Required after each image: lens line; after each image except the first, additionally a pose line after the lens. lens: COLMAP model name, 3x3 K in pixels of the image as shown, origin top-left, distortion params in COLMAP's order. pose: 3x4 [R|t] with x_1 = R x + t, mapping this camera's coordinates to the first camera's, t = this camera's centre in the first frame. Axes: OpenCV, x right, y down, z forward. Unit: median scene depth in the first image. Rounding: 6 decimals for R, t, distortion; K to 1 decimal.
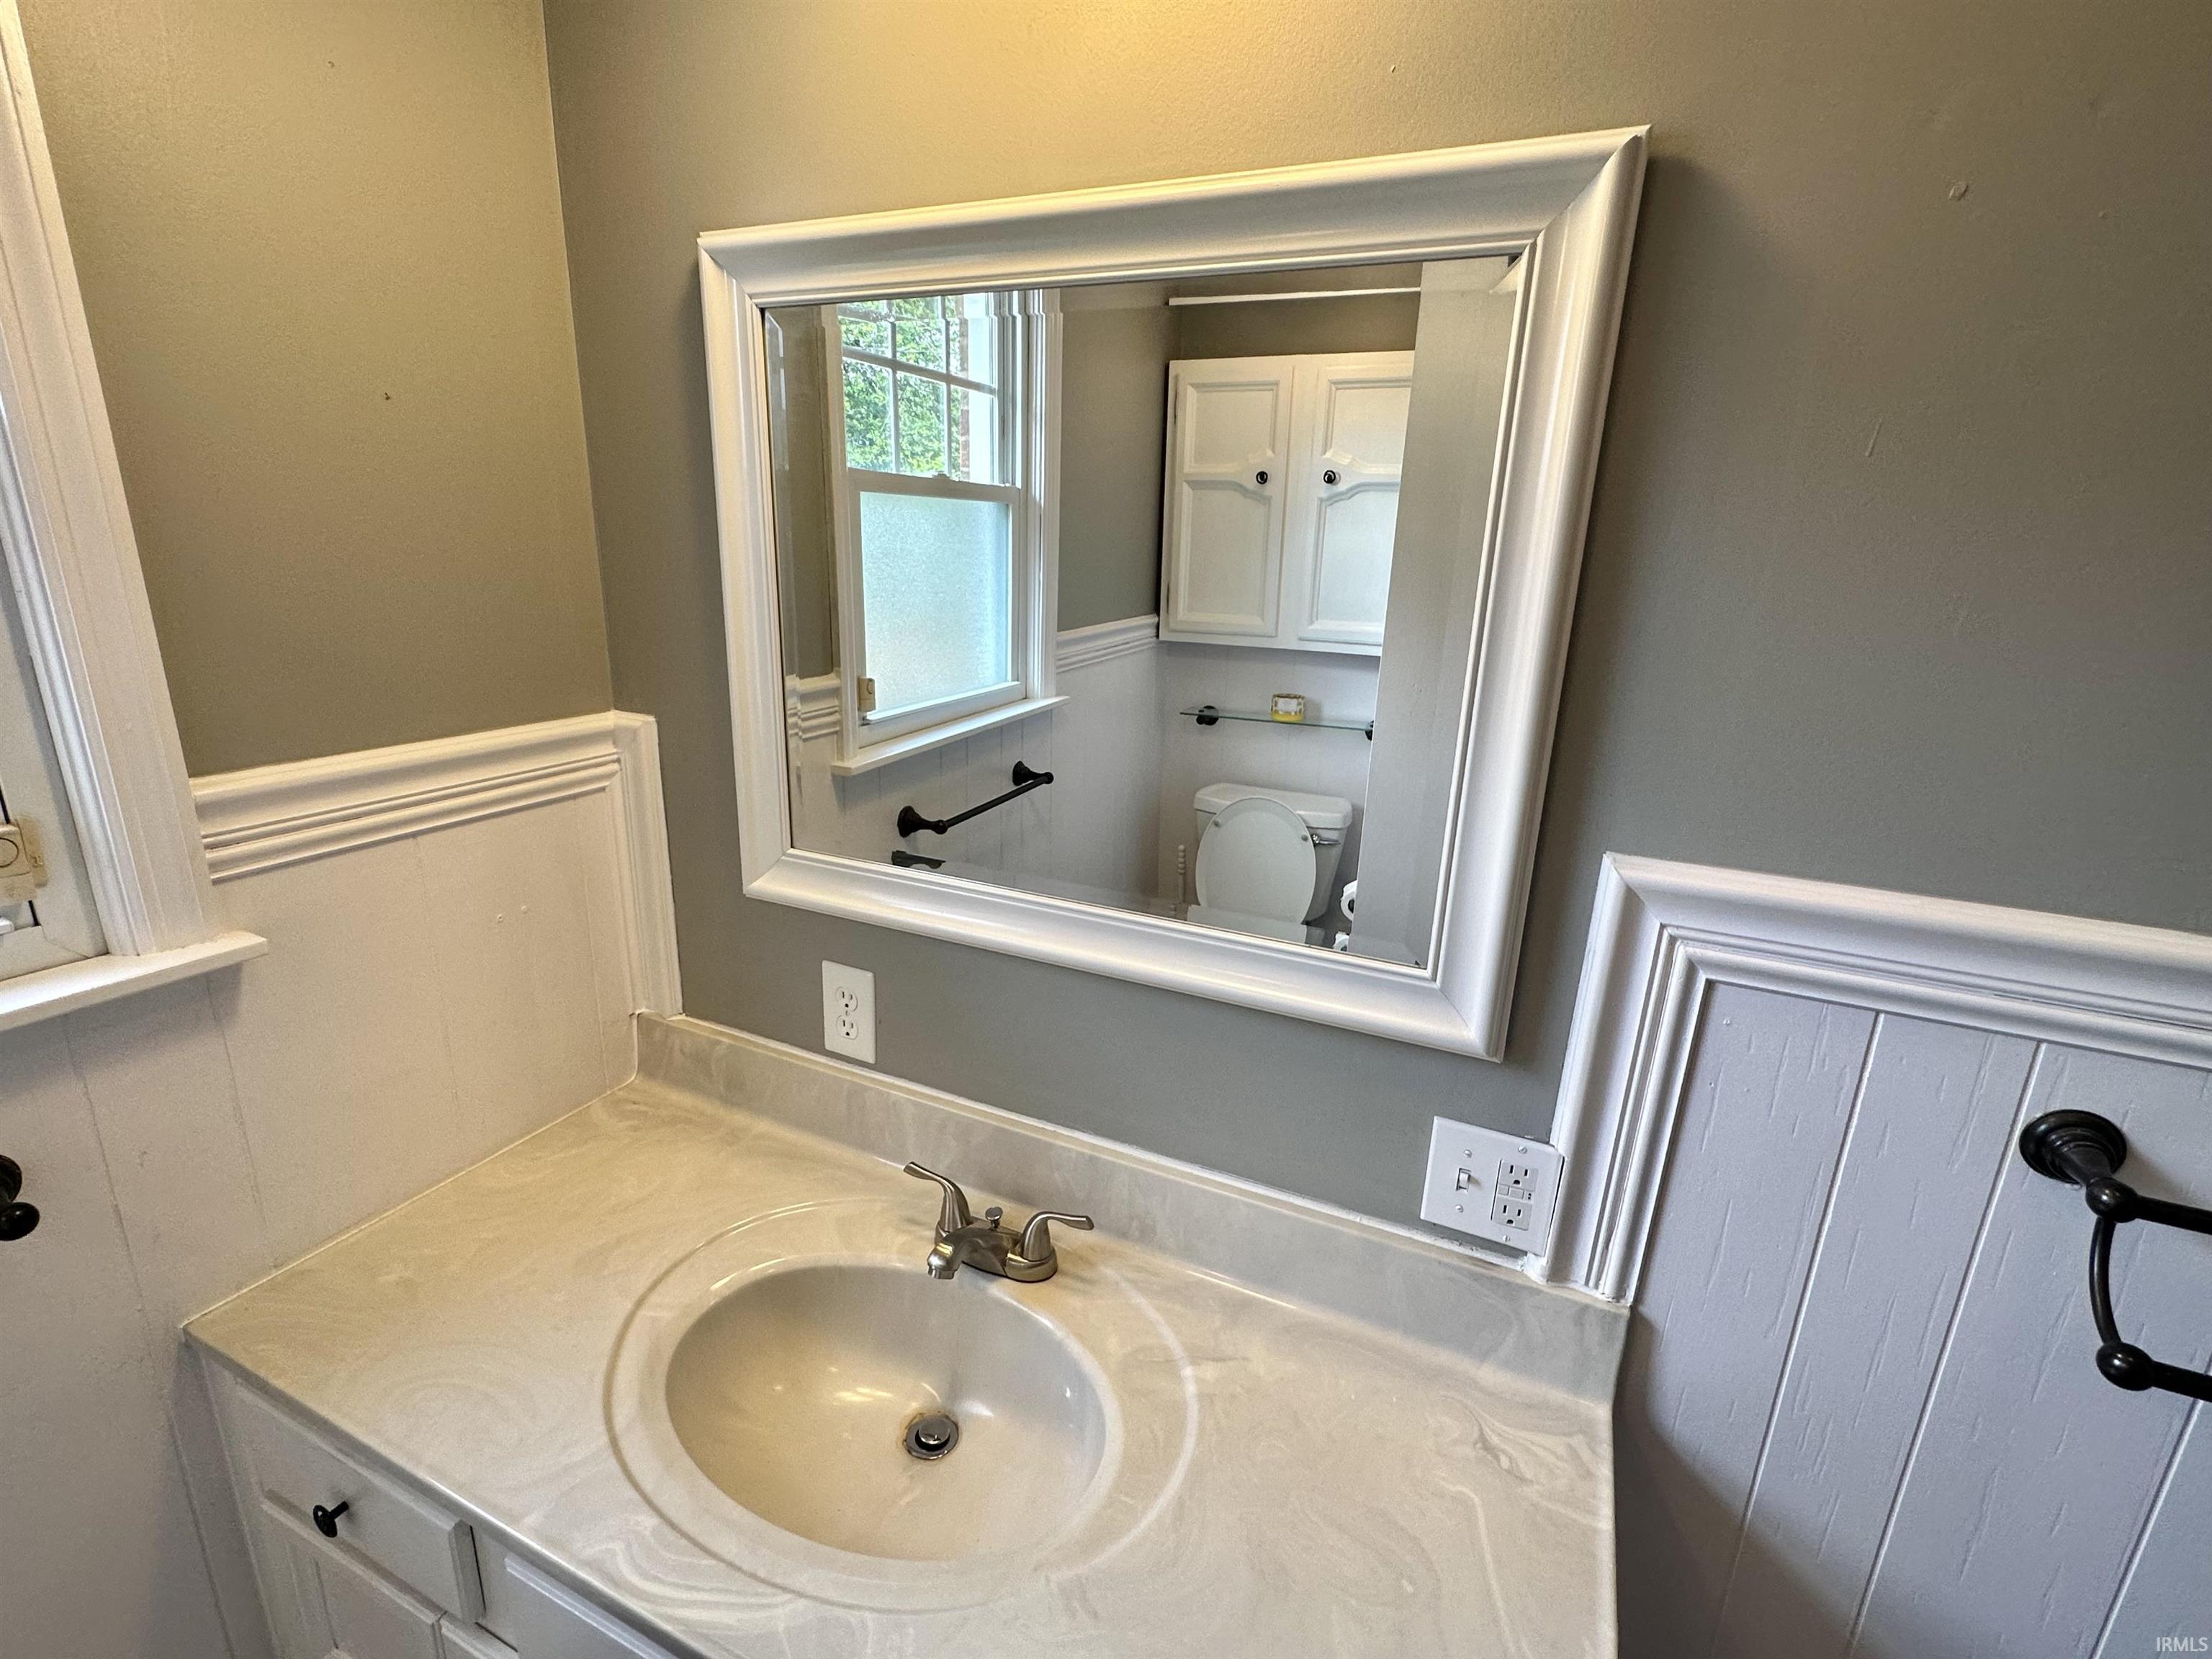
lens RADIAL K [[1004.4, 0, 1106.0], [0, 1004.4, 829.5], [0, 0, 1]] dist [-0.000219, -0.000006]
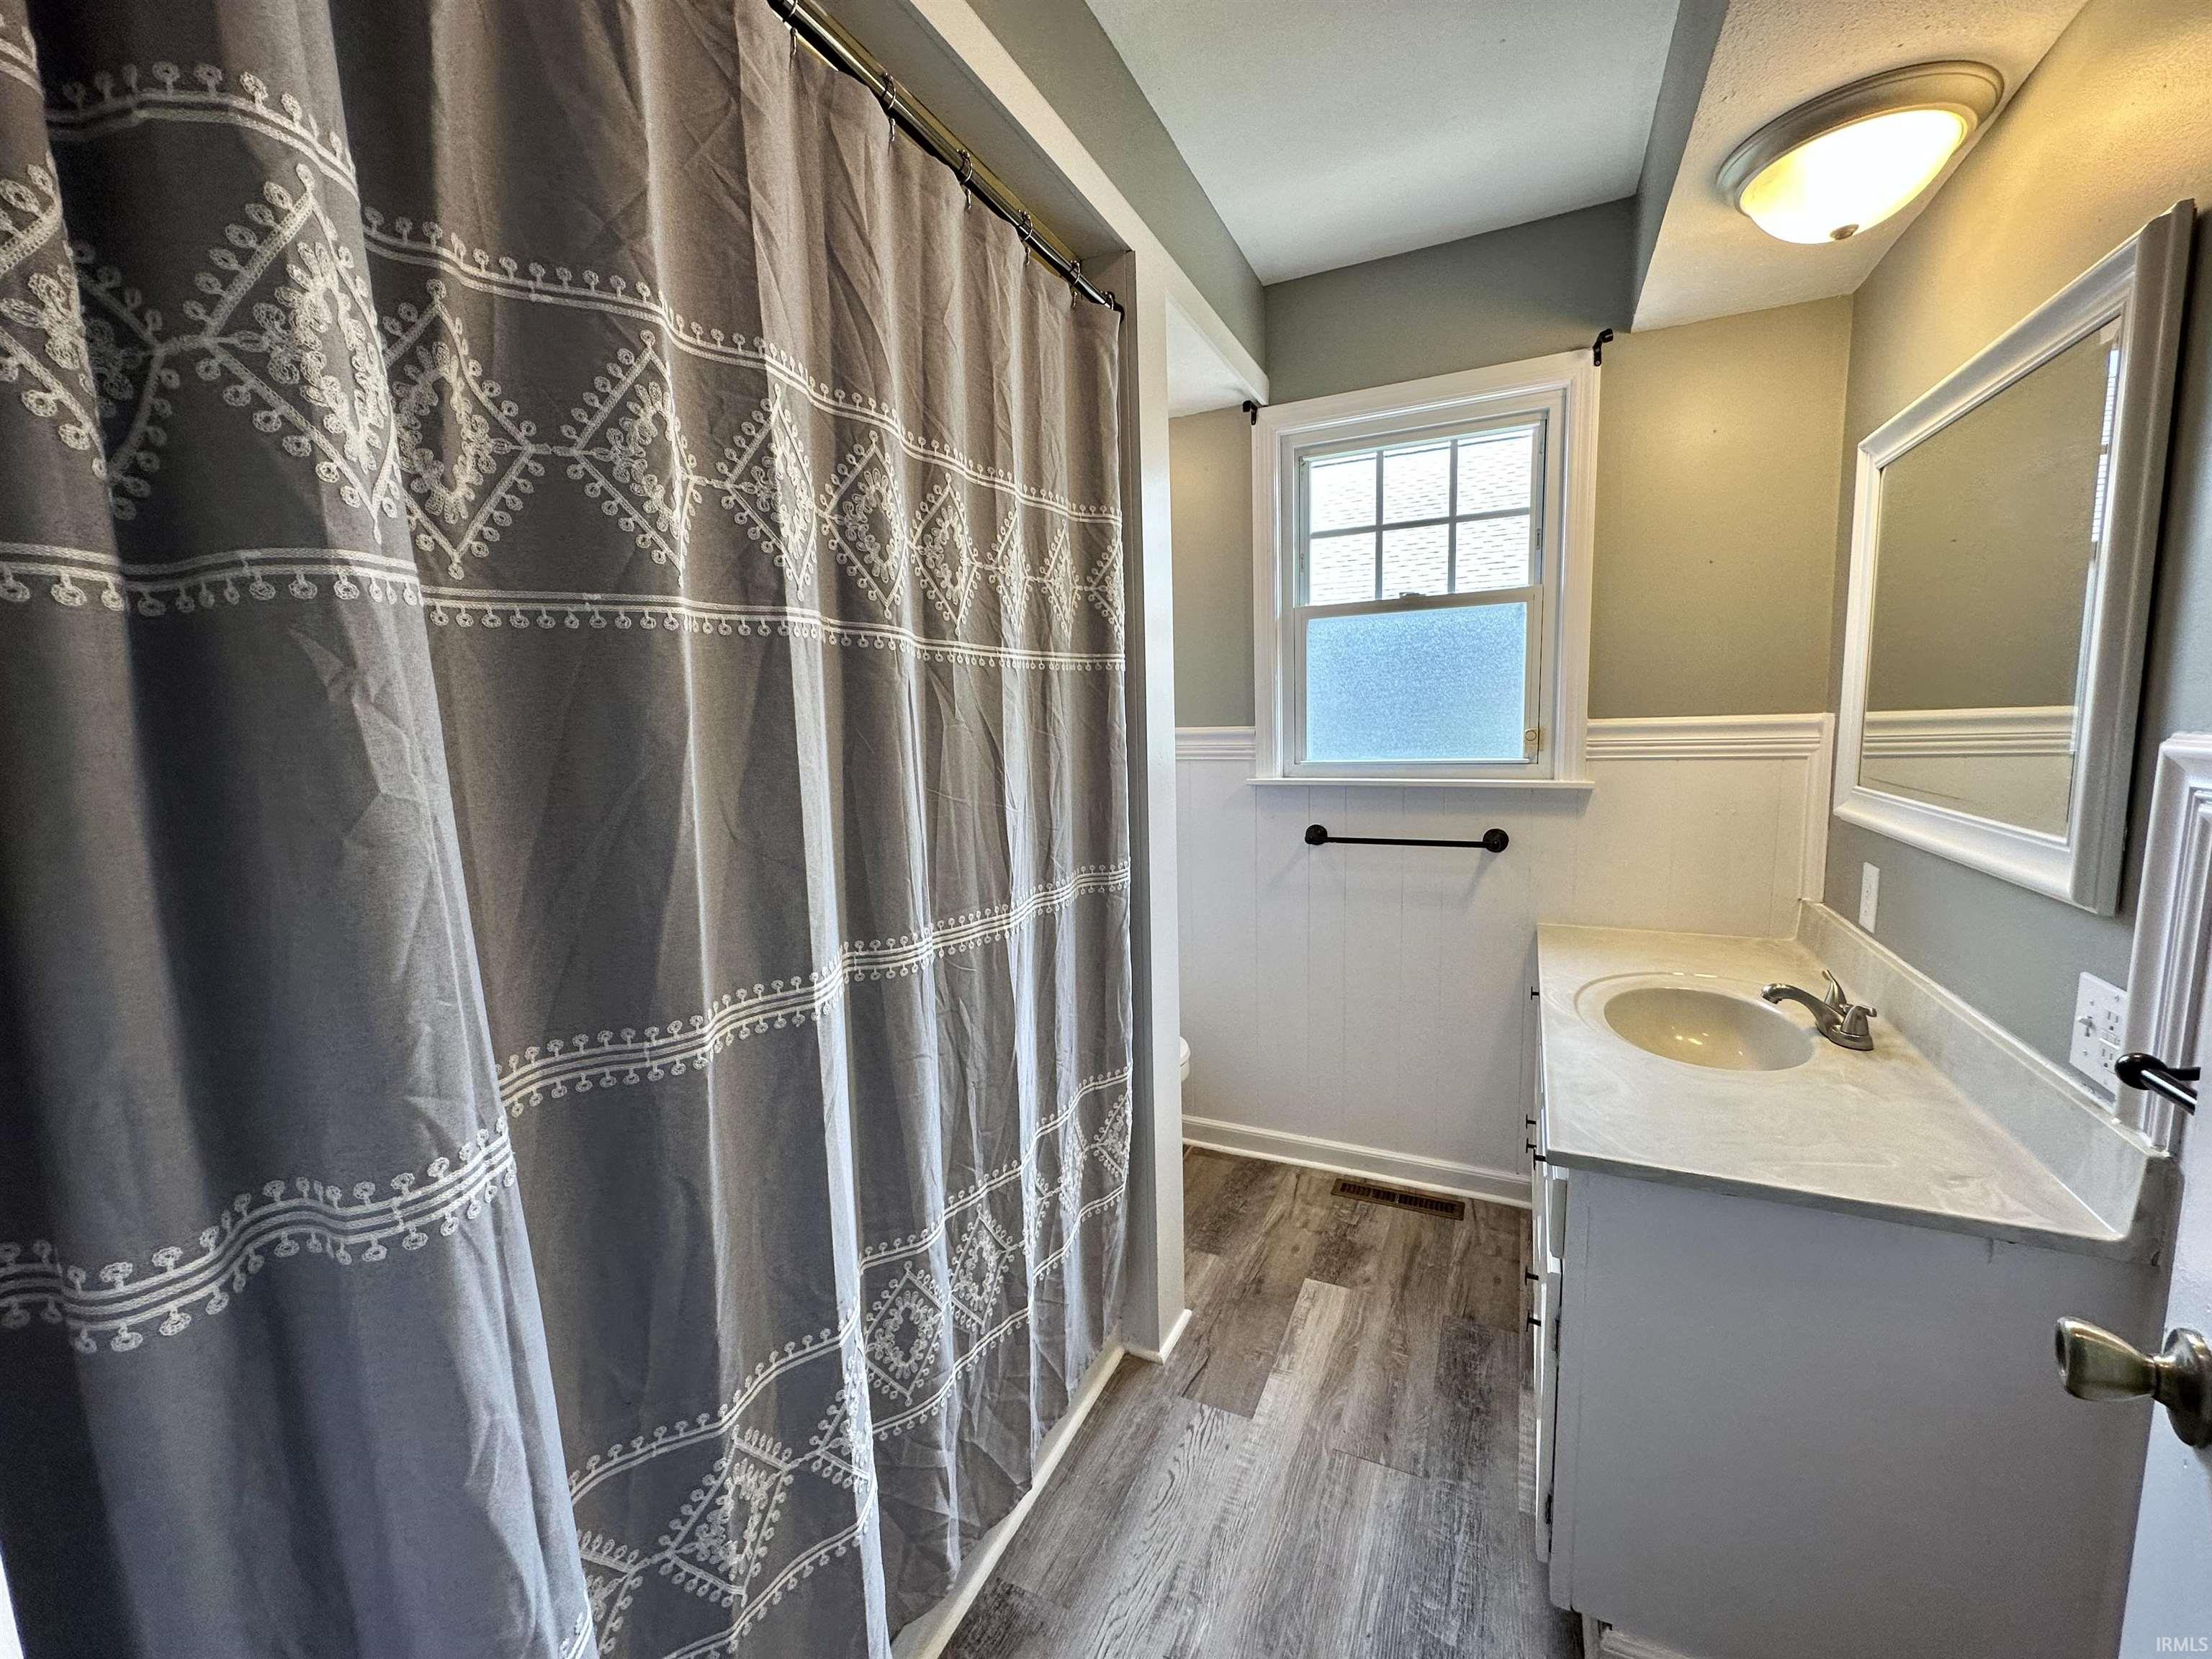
lens RADIAL K [[881.8, 0, 1104.9], [0, 881.8, 831.3], [0, 0, 1]] dist [-0.003438, 0.000688]
pose [[-0.016276, 0.093228, -0.995512, 1.222014], [-0.240384, 0.966077, 0.094402, 0.267713], [0.970541, 0.240842, 0.006686, -0.180384]]
